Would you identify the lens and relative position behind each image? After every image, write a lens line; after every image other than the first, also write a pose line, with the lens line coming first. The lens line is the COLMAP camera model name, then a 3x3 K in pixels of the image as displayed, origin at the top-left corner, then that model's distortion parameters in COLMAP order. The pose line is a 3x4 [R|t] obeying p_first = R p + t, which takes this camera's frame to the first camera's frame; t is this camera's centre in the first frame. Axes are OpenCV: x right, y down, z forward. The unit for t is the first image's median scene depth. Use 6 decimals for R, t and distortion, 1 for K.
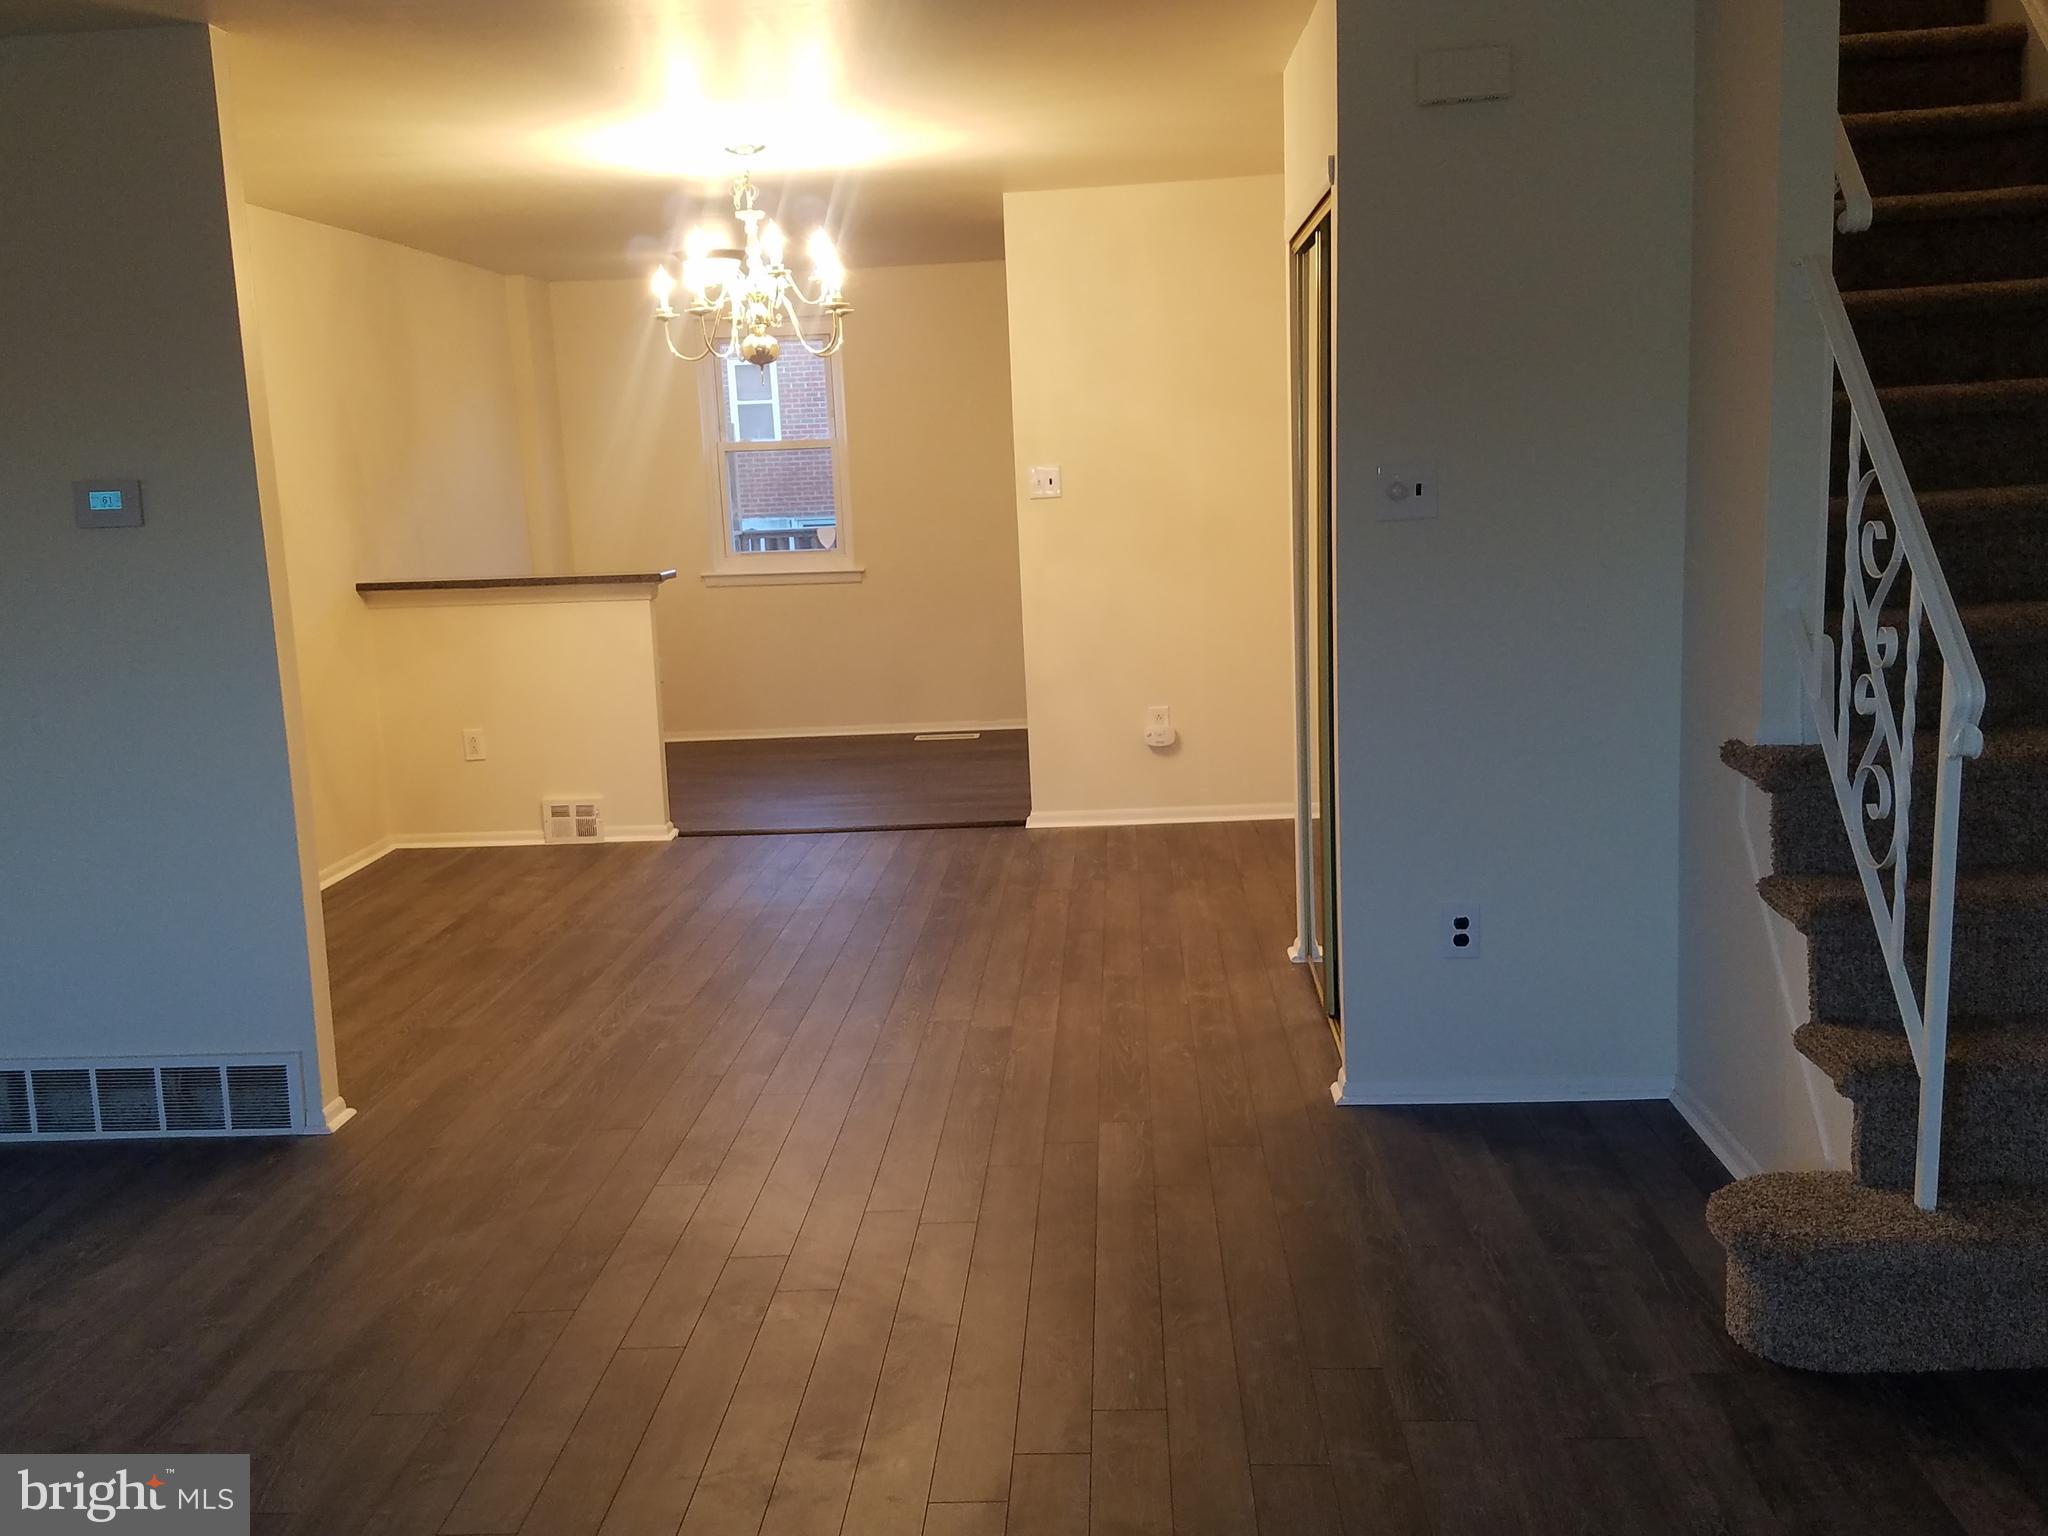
lens RADIAL K [[2078.8, 0, 999.3], [0, 2078.8, 807.3], [0, 0, 1]] dist [0.107687, 0.000000]
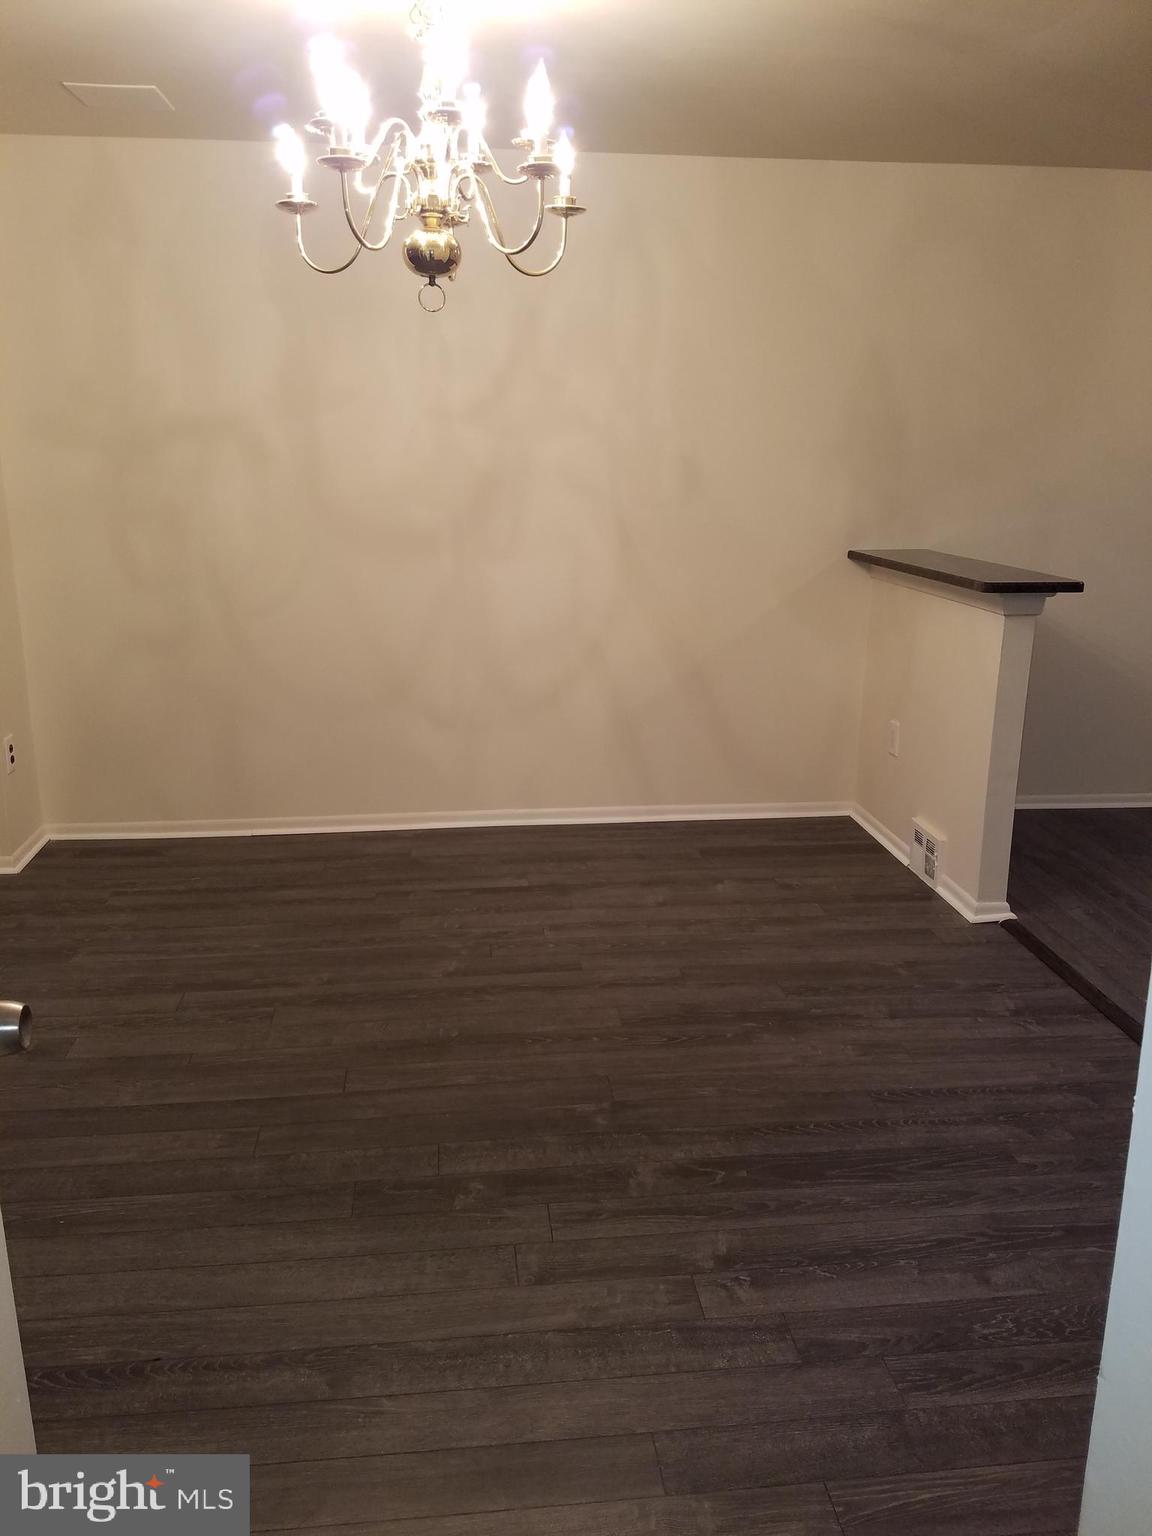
lens RADIAL K [[1169.6, 0, 573.7], [0, 1169.6, 753.5], [0, 0, 1]] dist [0.100290, -0.045442]
pose [[0.166166, 0.287924, -0.943127, 0.285807], [-0.176227, 0.949697, 0.258881, -0.173128], [0.970223, 0.123187, 0.208548, 0.975659]]
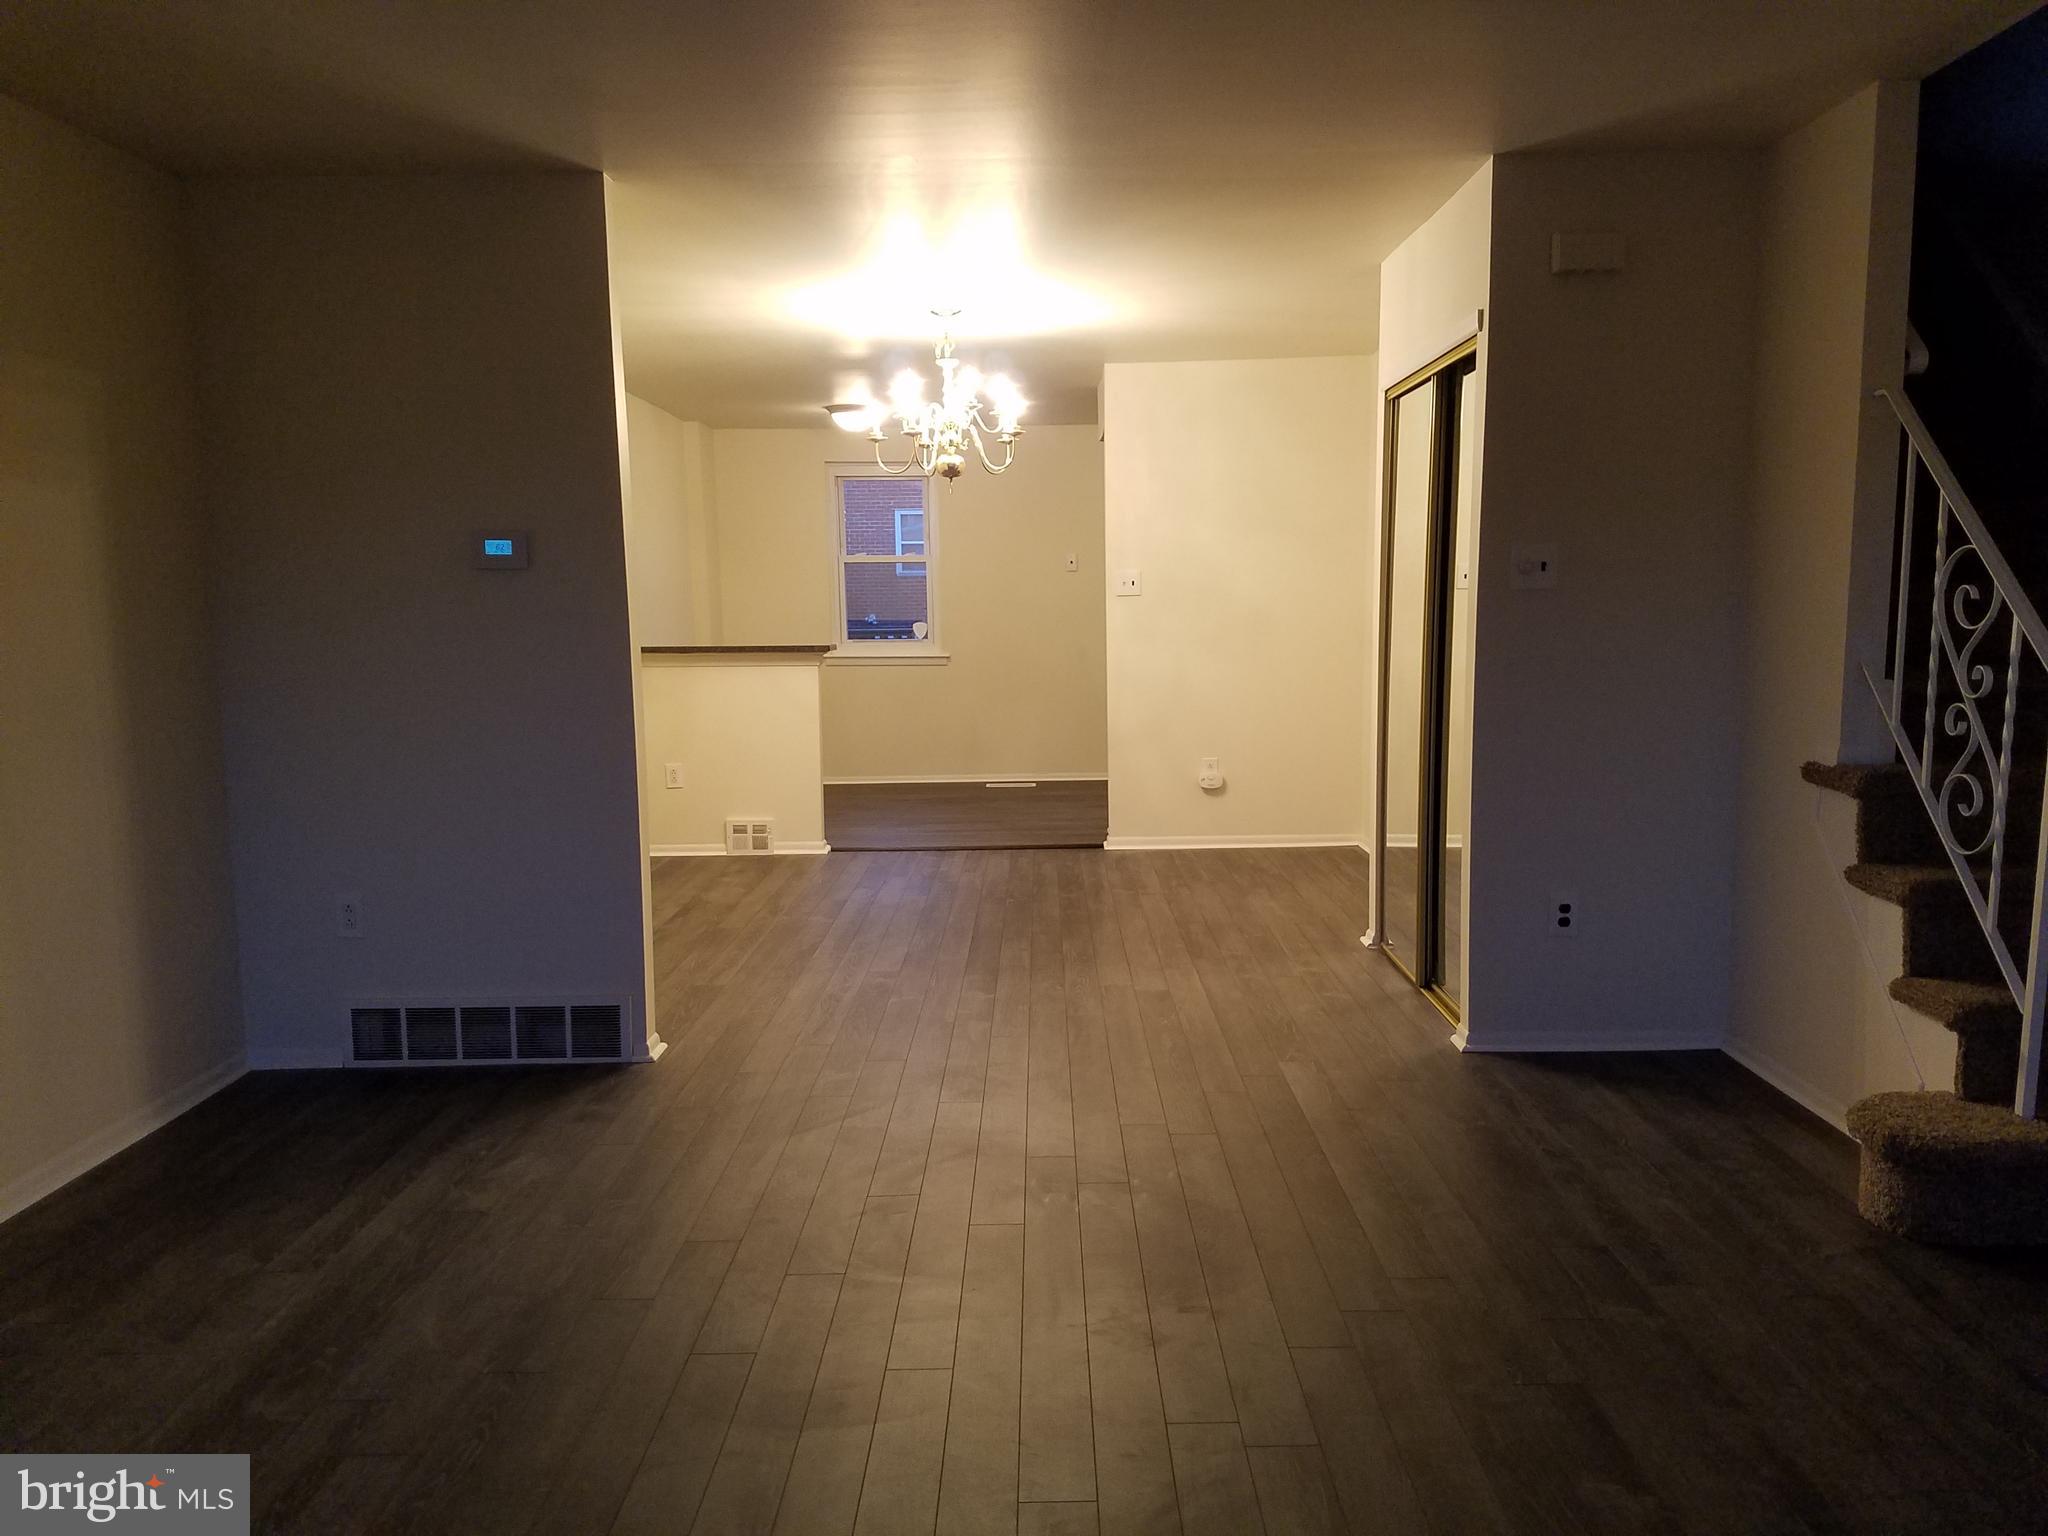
lens RADIAL K [[1573.3, 0, 1041.0], [0, 1573.3, 778.1], [0, 0, 1]] dist [0.159175, -0.233844]
pose [[0.997776, 0.024079, 0.062153, -0.113724], [-0.020622, 0.998236, -0.055676, 0.026718], [-0.063384, 0.054271, 0.996512, 0.033259]]
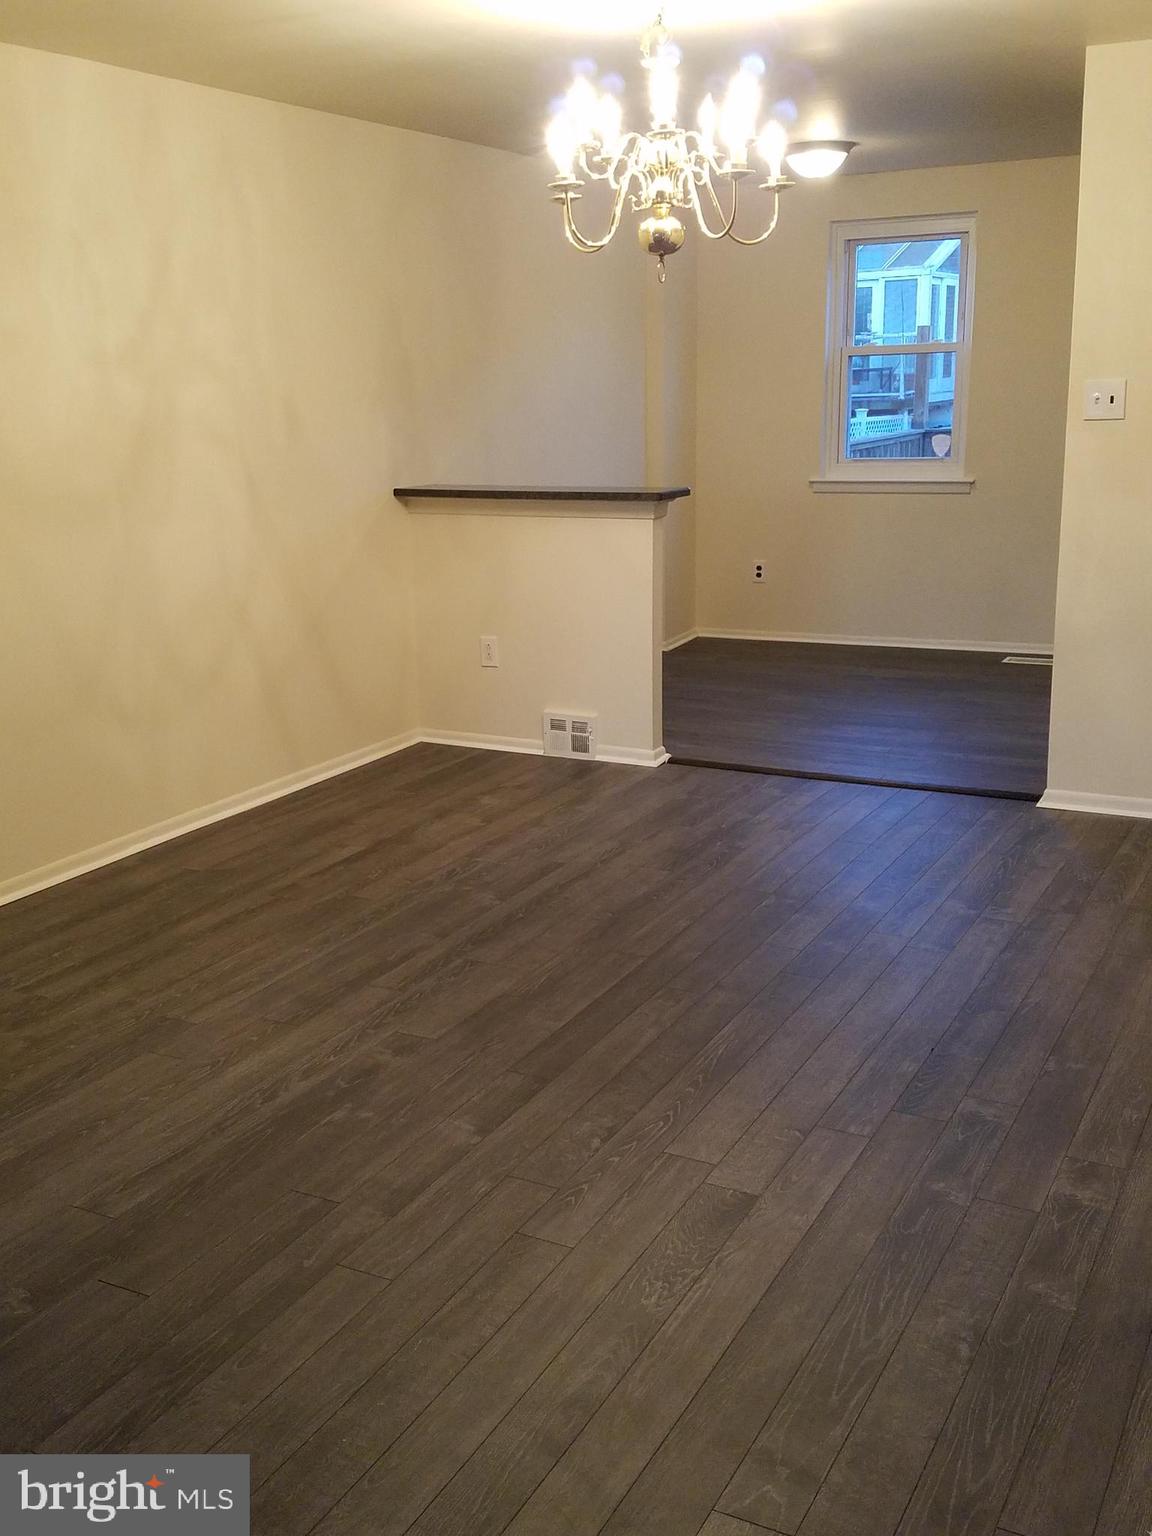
lens RADIAL K [[1529.0, 0, 538.0], [0, 1529.0, 763.3], [0, 0, 1]] dist [0.153772, 0.000000]
pose [[0.901835, 0.124590, -0.413728, 0.117788], [-0.085525, 0.990053, 0.111720, -0.079912], [0.423532, -0.065369, 0.903519, 0.418470]]
